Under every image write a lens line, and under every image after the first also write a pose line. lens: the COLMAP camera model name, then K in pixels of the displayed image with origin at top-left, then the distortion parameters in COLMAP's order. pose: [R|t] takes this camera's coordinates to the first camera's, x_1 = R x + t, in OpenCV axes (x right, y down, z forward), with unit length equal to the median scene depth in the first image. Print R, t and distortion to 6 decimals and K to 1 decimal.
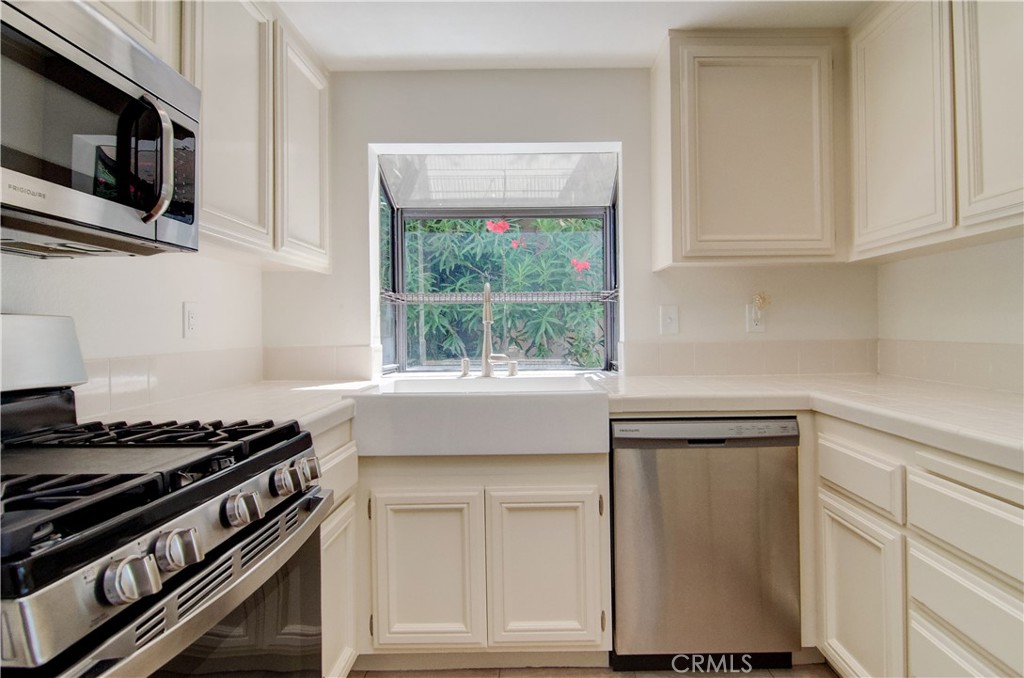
lens RADIAL K [[546.1, 0, 529.6], [0, 546.1, 325.4], [0, 0, 1]] dist [-0.006902, 0.000210]
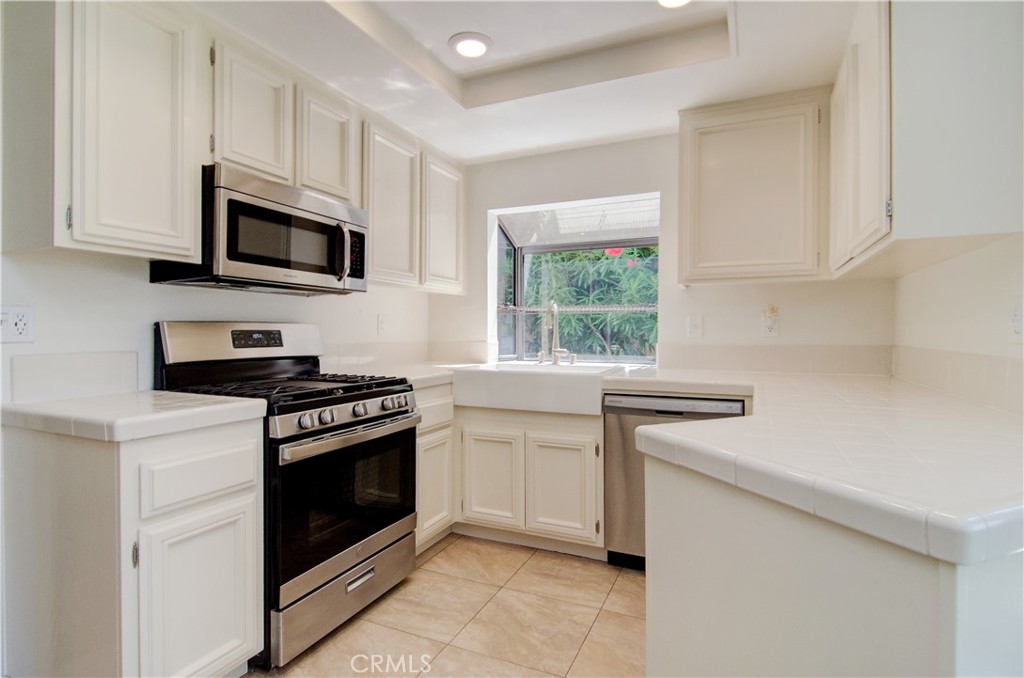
lens RADIAL K [[492.2, 0, 516.6], [0, 492.2, 333.9], [0, 0, 1]] dist [-0.005463, -0.000747]
pose [[0.915318, 0.014207, -0.402482, 0.409067], [-0.009285, 0.999856, 0.014177, -0.006666], [0.402626, -0.009240, 0.915318, -0.286655]]
